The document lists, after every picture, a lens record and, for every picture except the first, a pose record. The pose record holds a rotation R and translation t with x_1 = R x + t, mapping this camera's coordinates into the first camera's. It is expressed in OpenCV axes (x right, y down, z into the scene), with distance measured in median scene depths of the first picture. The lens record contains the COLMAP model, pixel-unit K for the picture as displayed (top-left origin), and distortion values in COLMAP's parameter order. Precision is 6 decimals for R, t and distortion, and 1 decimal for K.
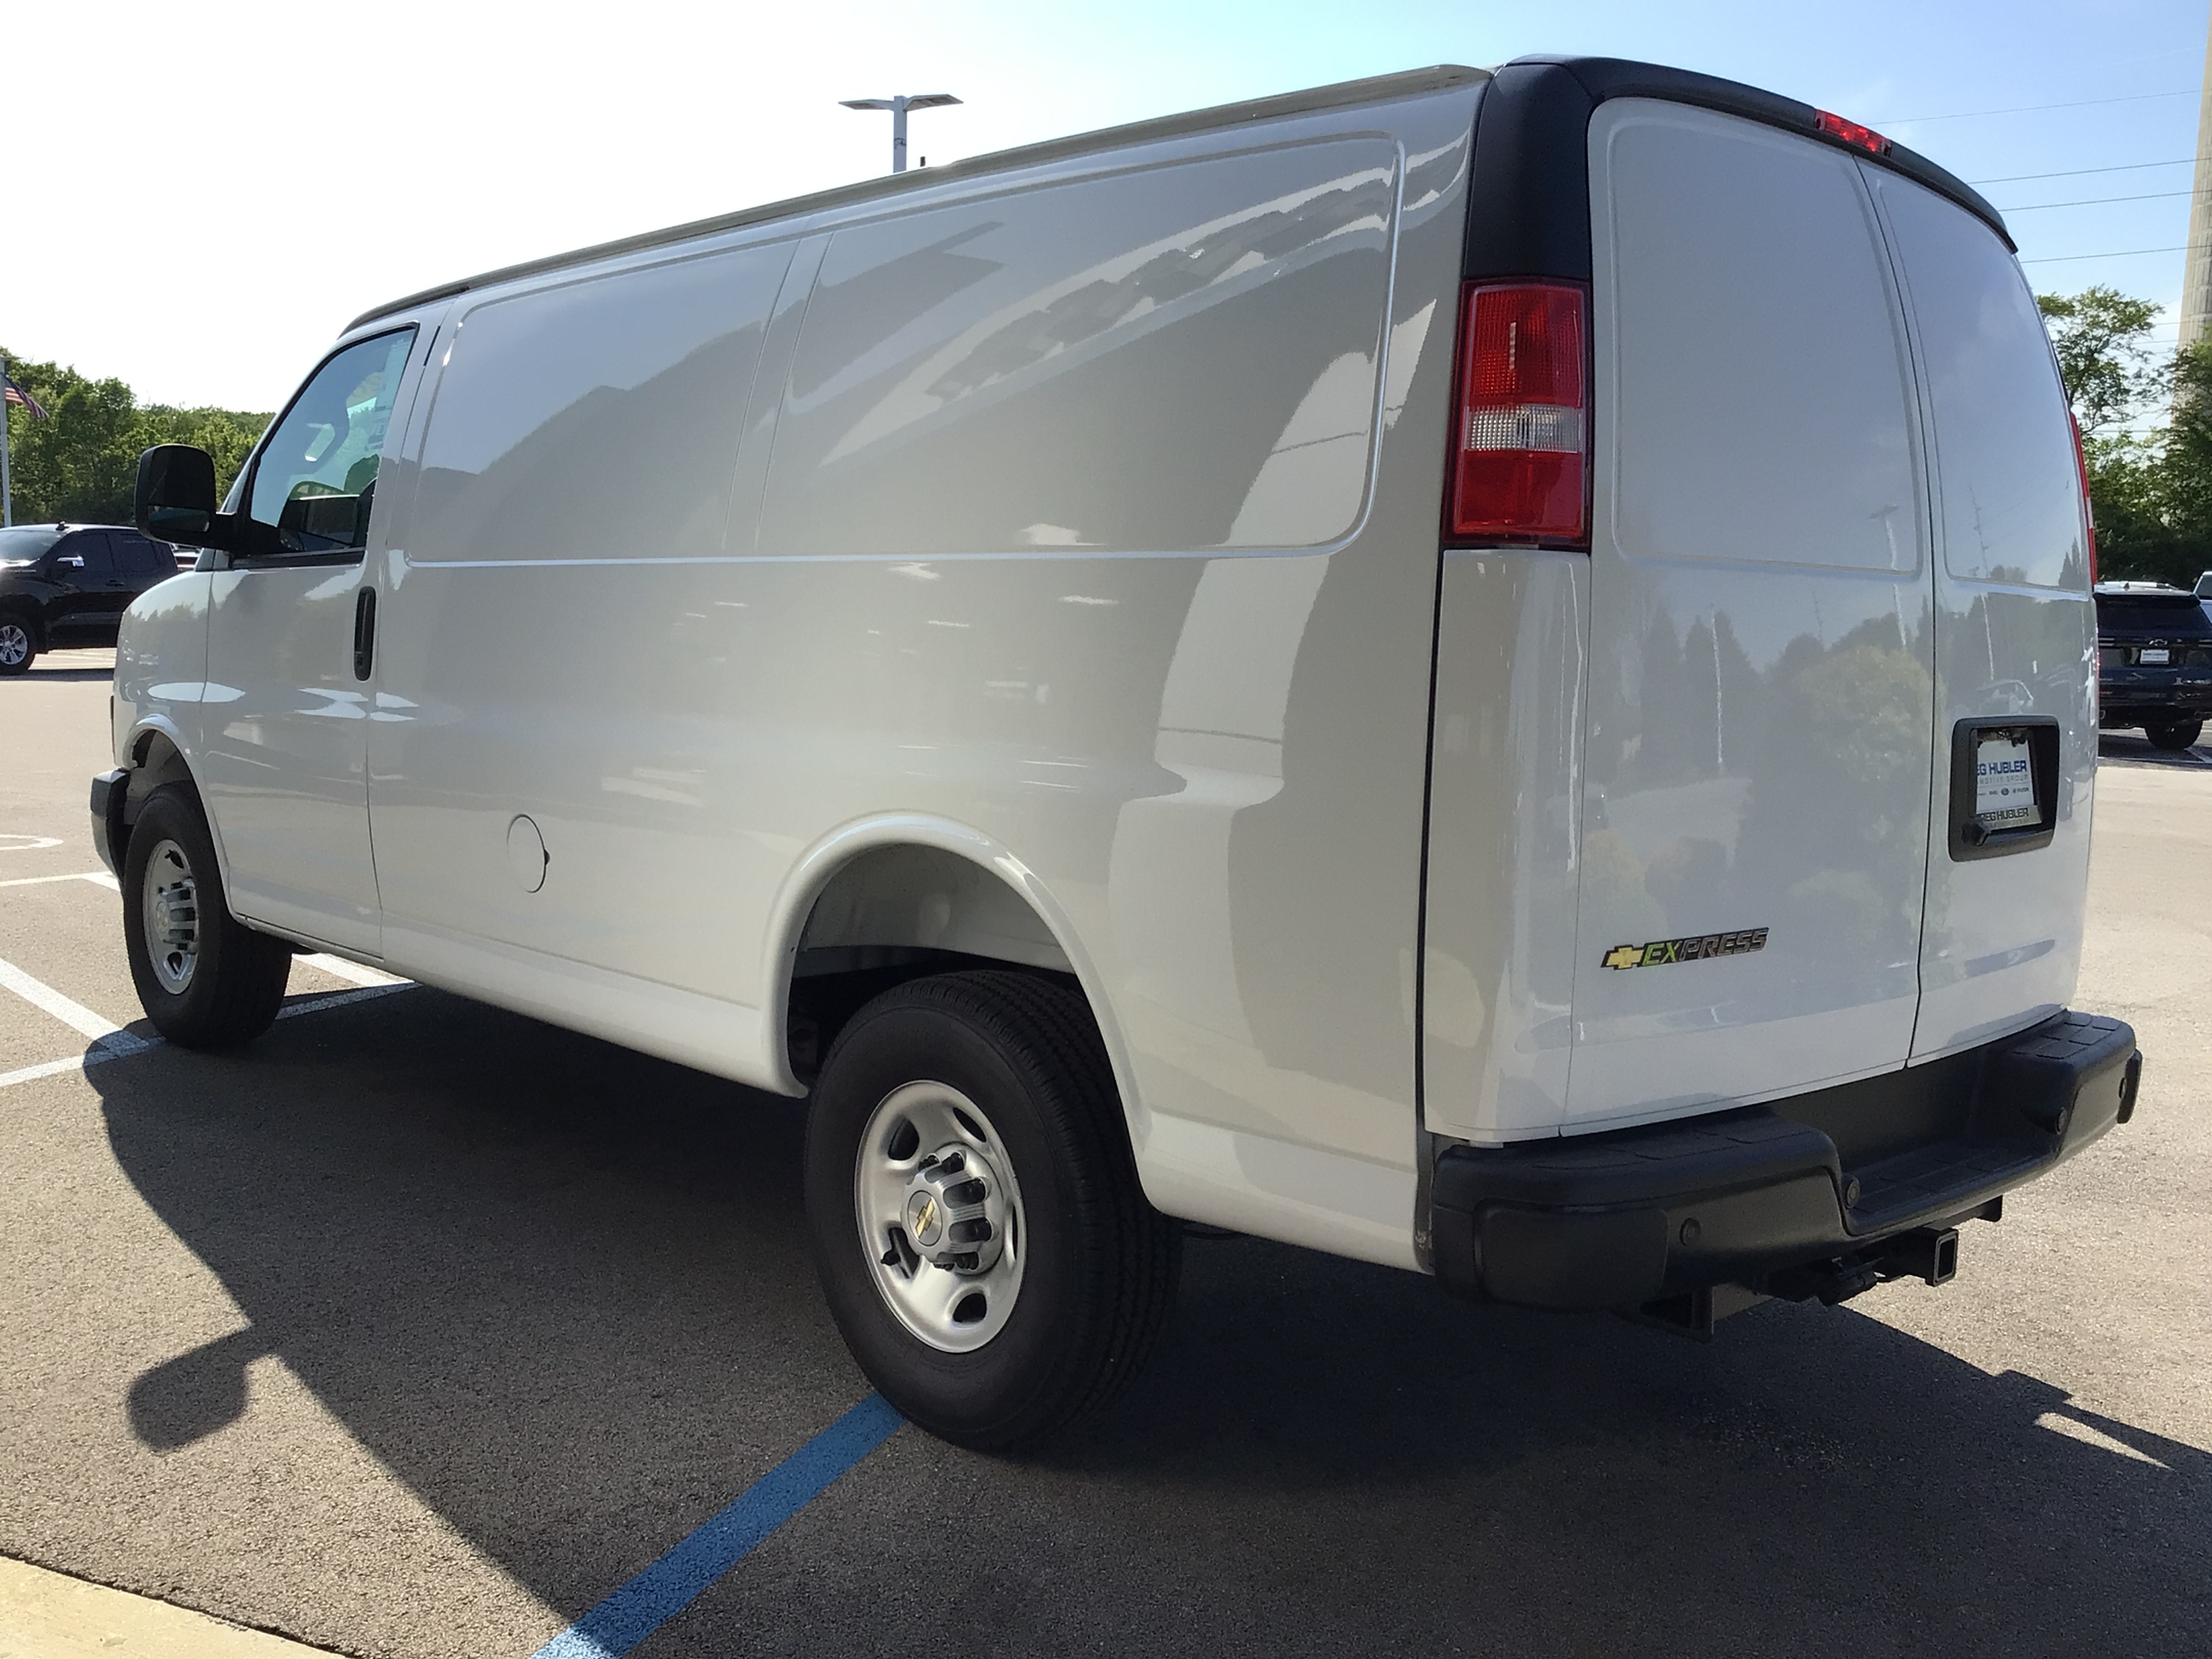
lens RADIAL K [[1972.8, 0, 1096.7], [0, 1972.8, 822.7], [0, 0, 1]] dist [0.062416, -0.079480]
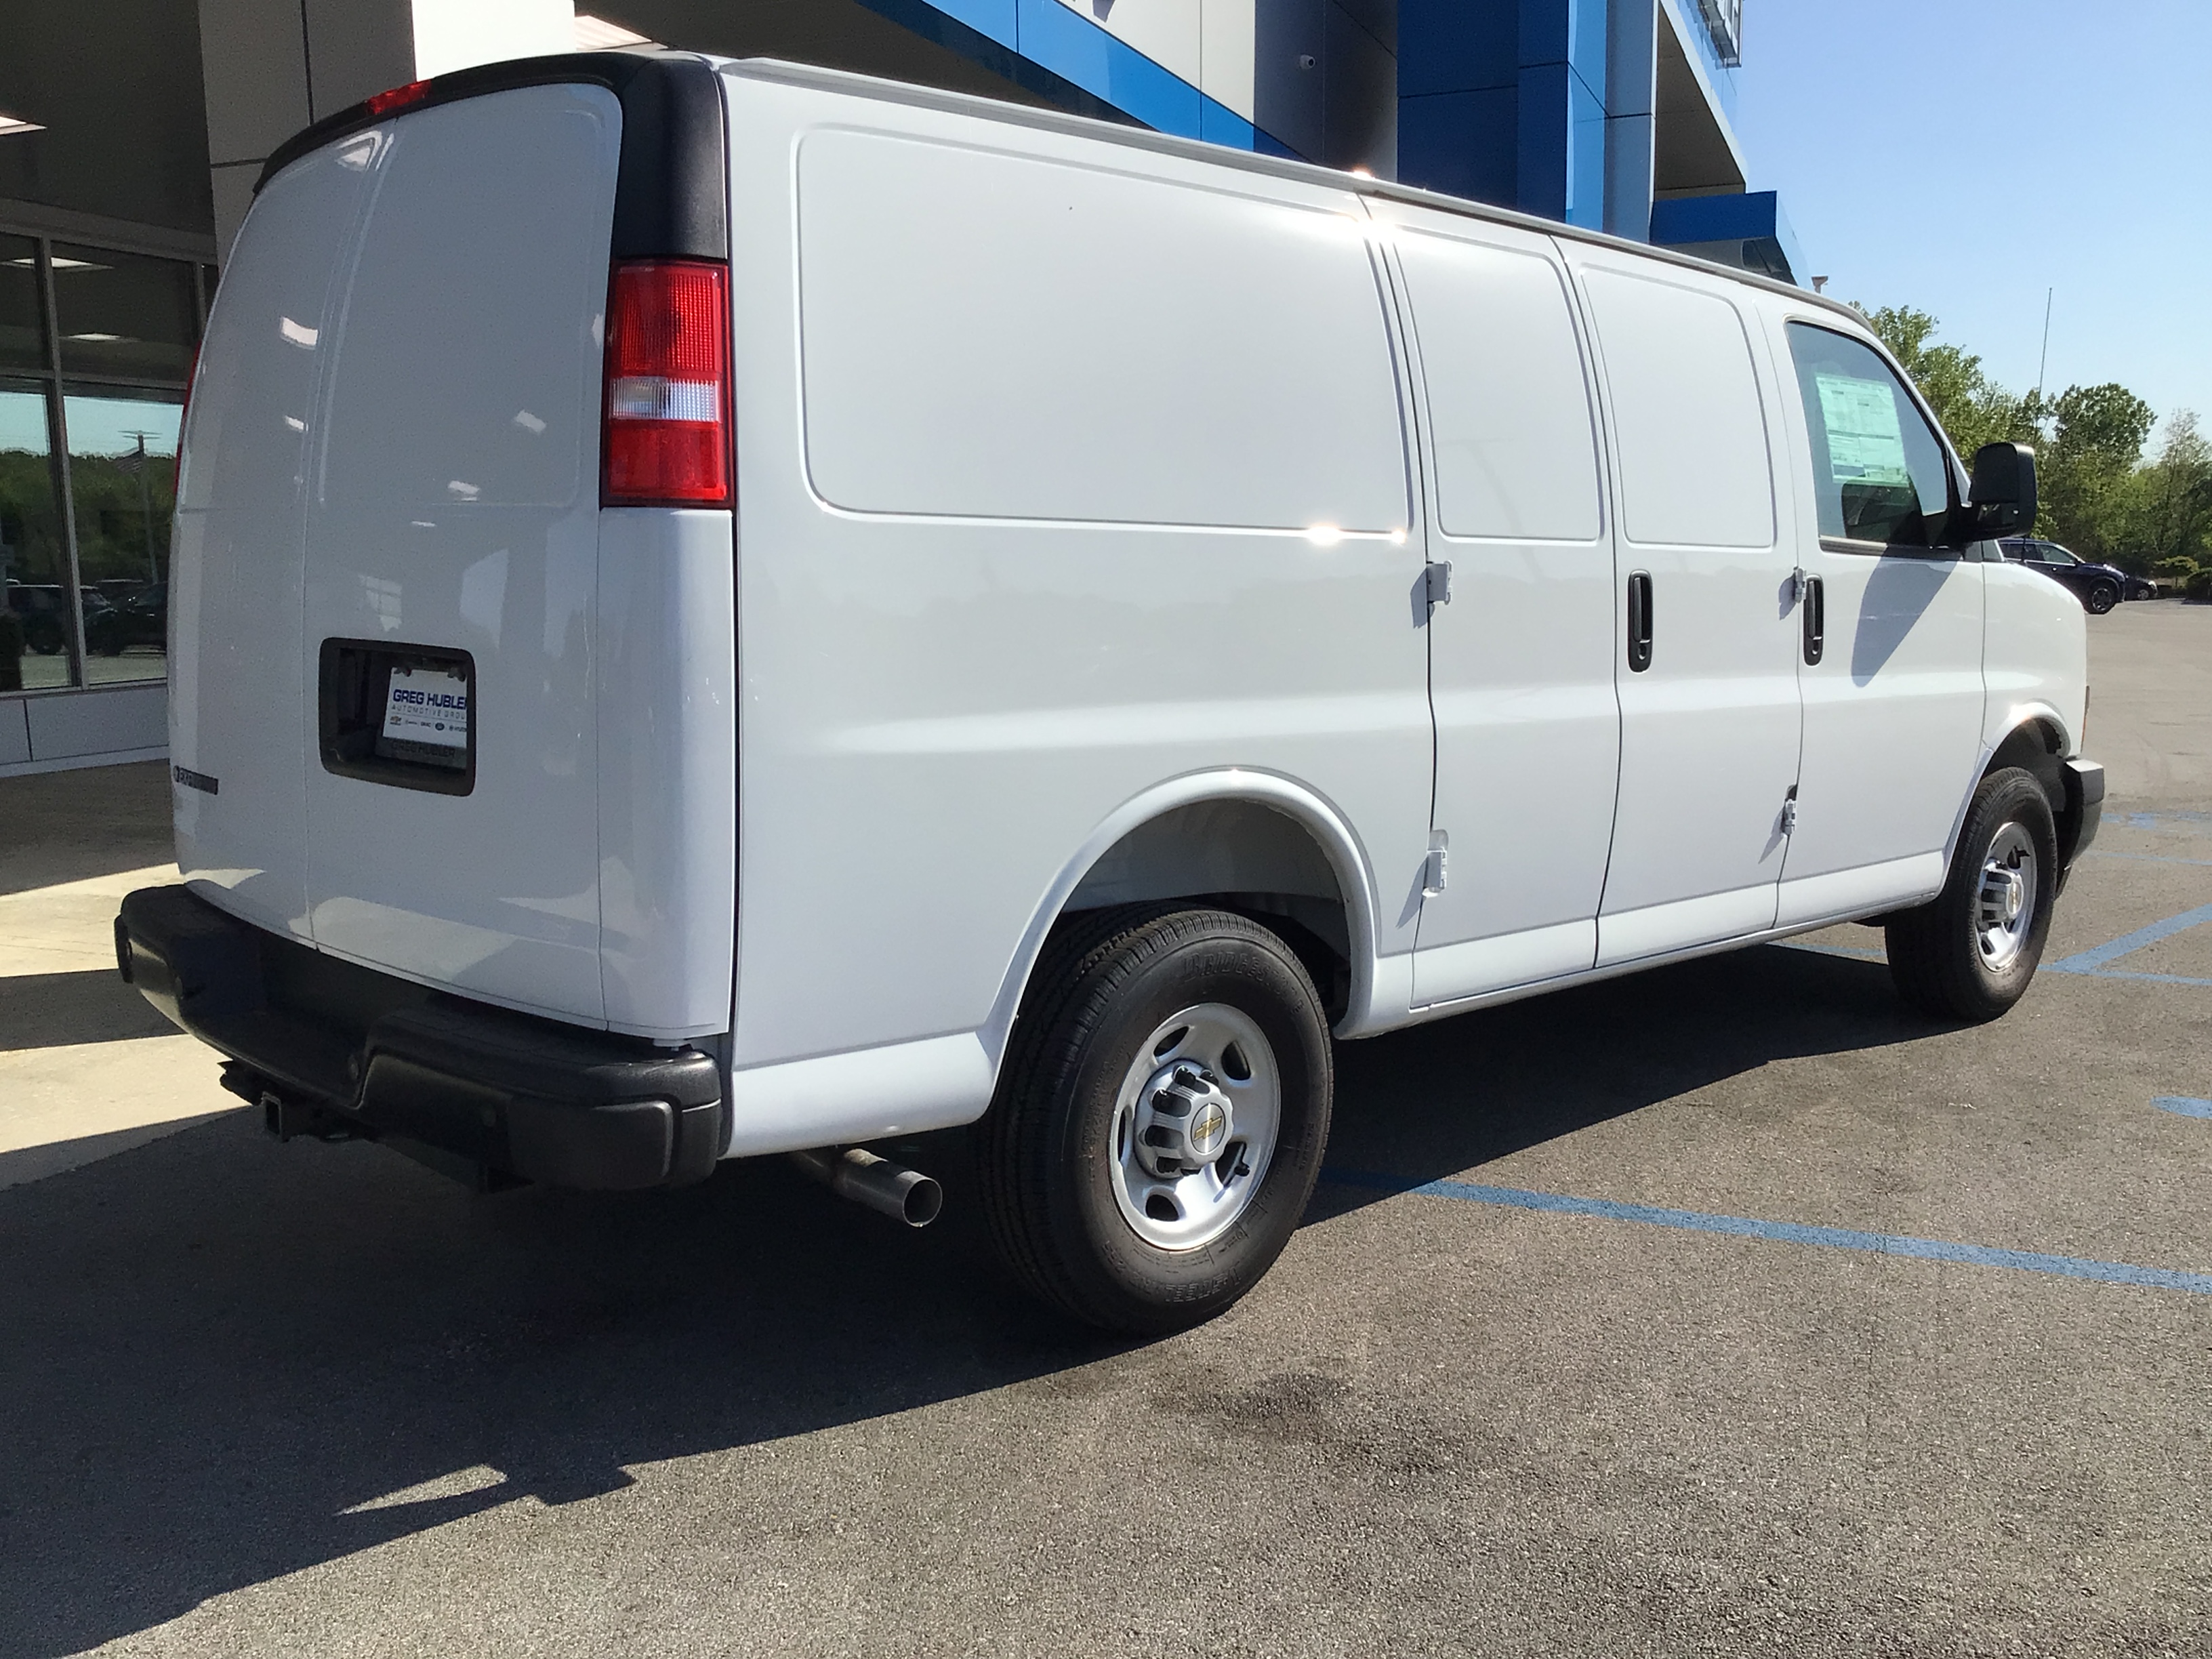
lens RADIAL K [[1987.8, 0, 1106.0], [0, 1987.8, 829.5], [0, 0, 1]] dist [0.106203, -0.194221]
pose [[0.020911, 0.108585, -0.993867, 1.714929], [-0.110650, 0.988229, 0.105640, -0.124383], [0.993639, 0.107762, 0.032680, 1.566484]]
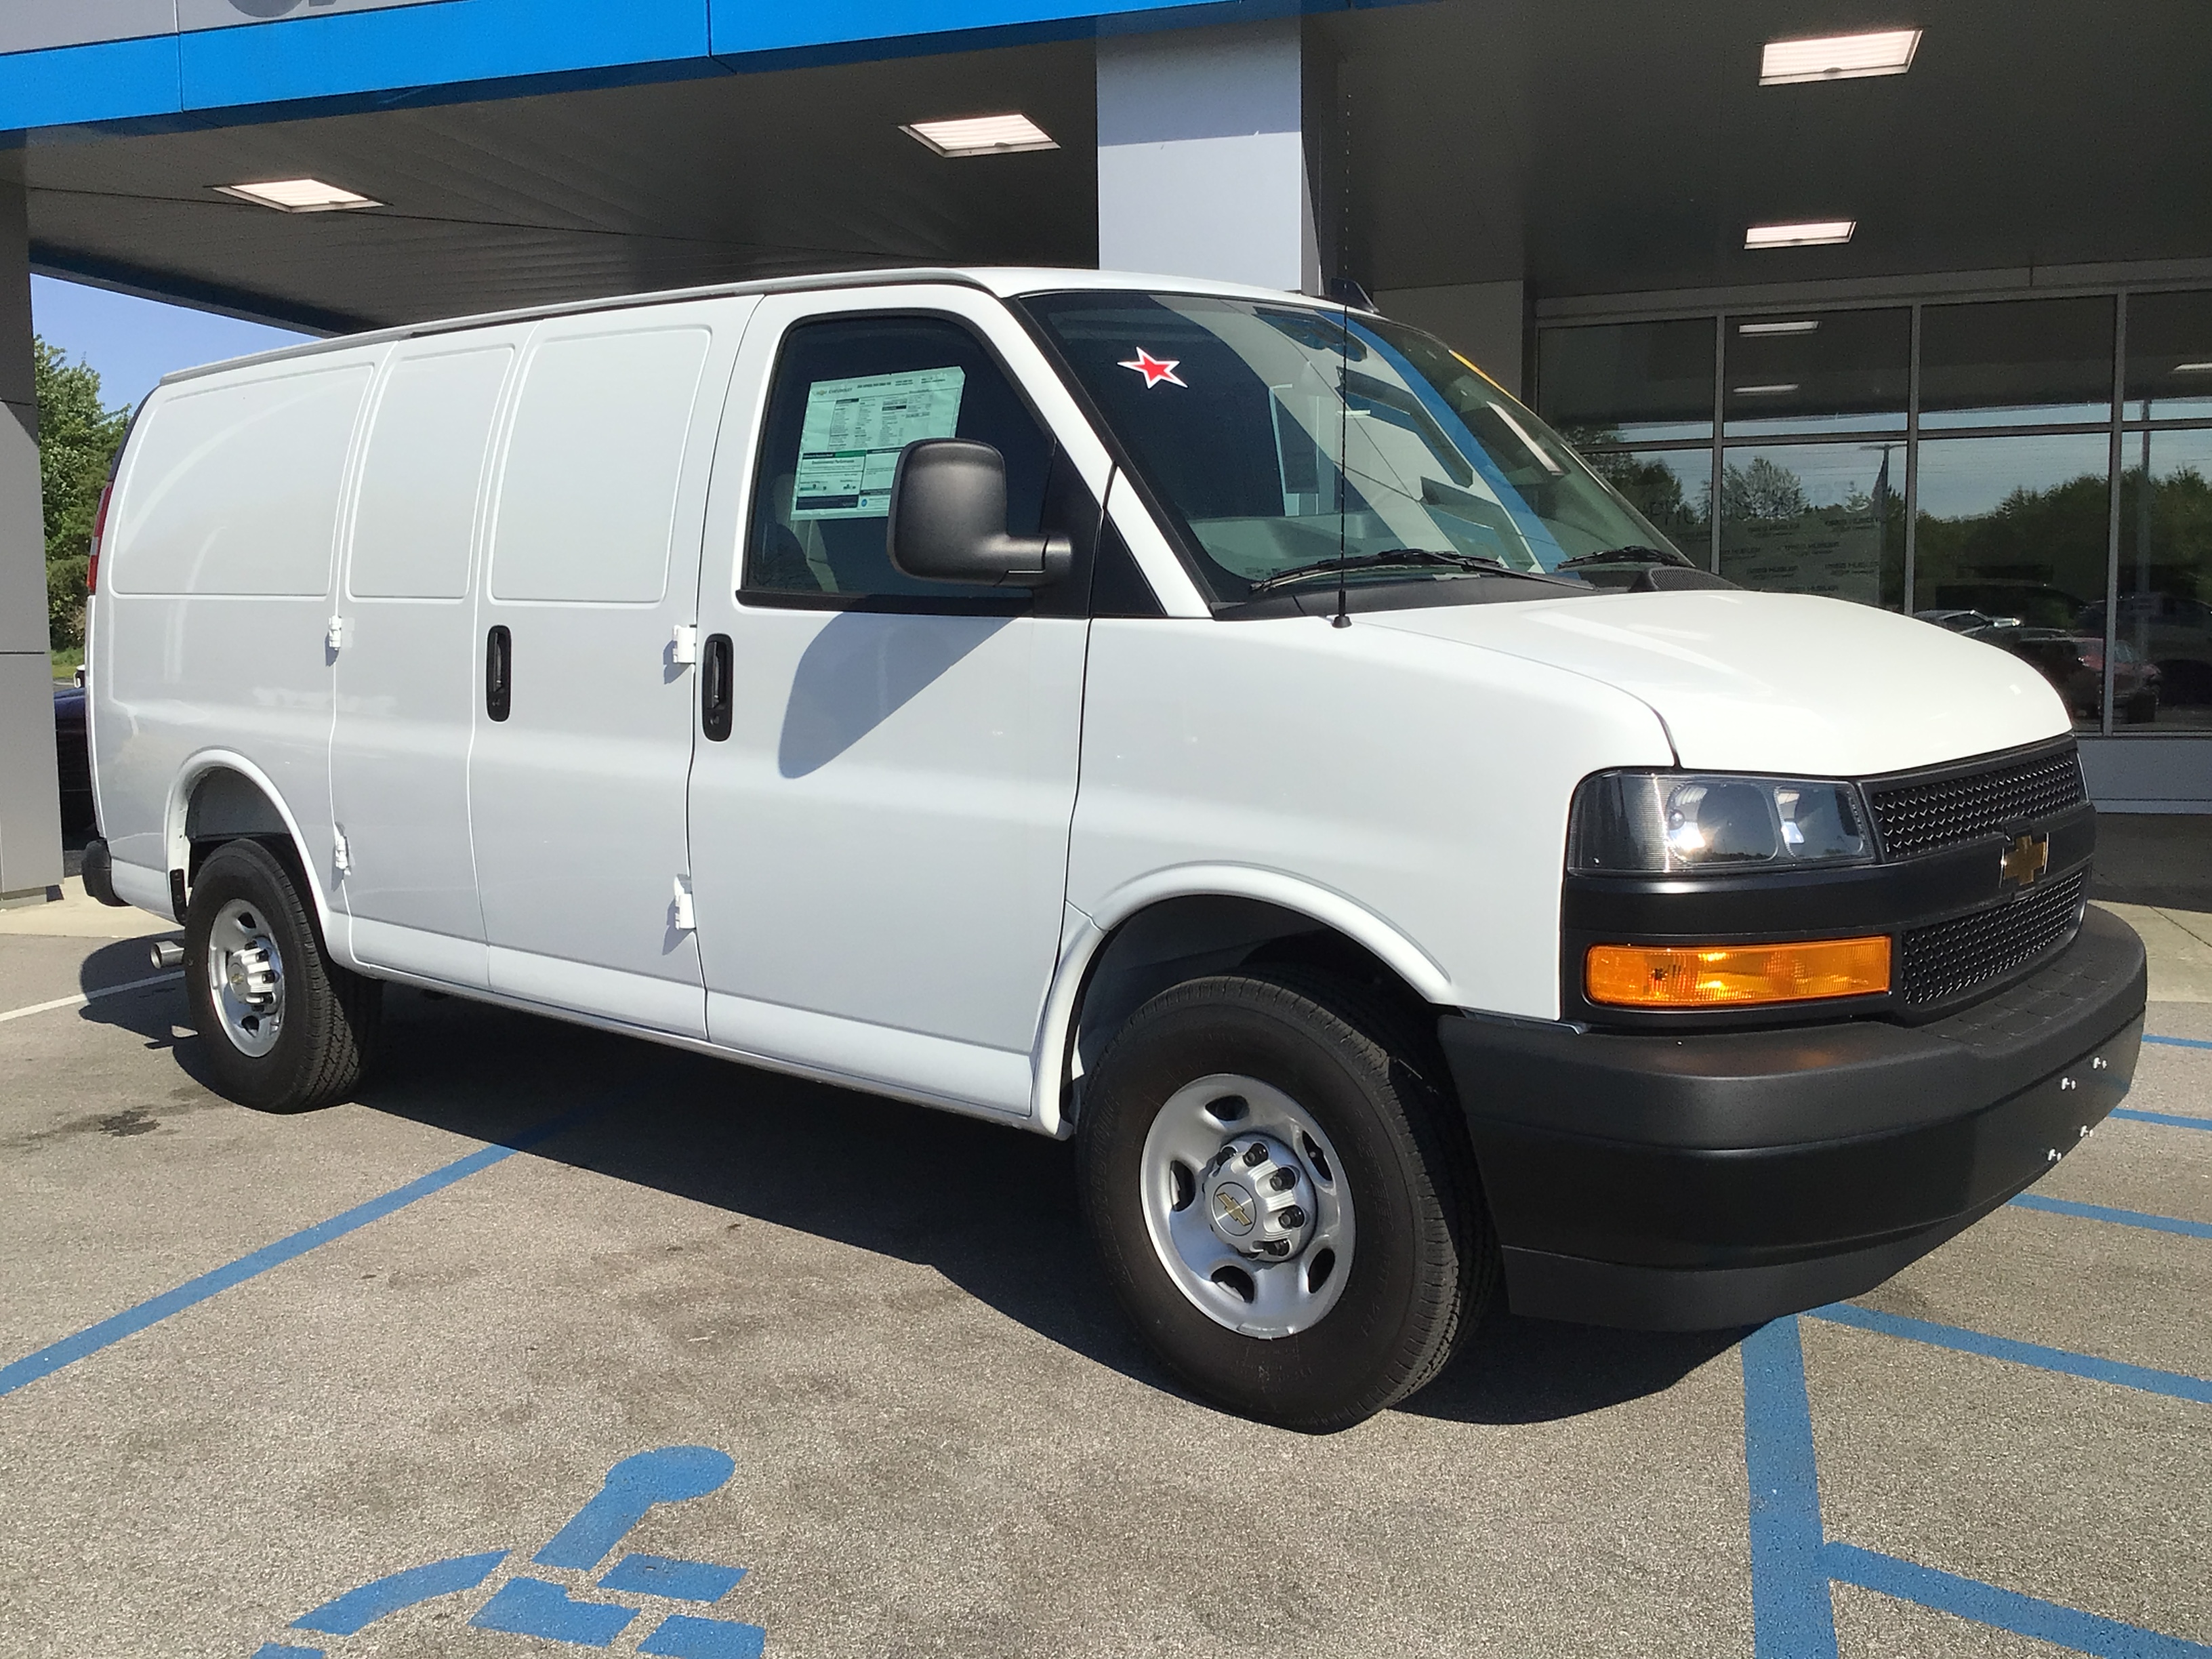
lens RADIAL K [[1987.8, 0, 1106.0], [0, 1987.8, 829.5], [0, 0, 1]] dist [0.106203, -0.194221]
pose [[-0.993747, -0.007208, -0.111426, -0.222129], [-0.031009, 0.976476, 0.213385, -0.418192], [0.107266, 0.215506, -0.970593, 3.767675]]
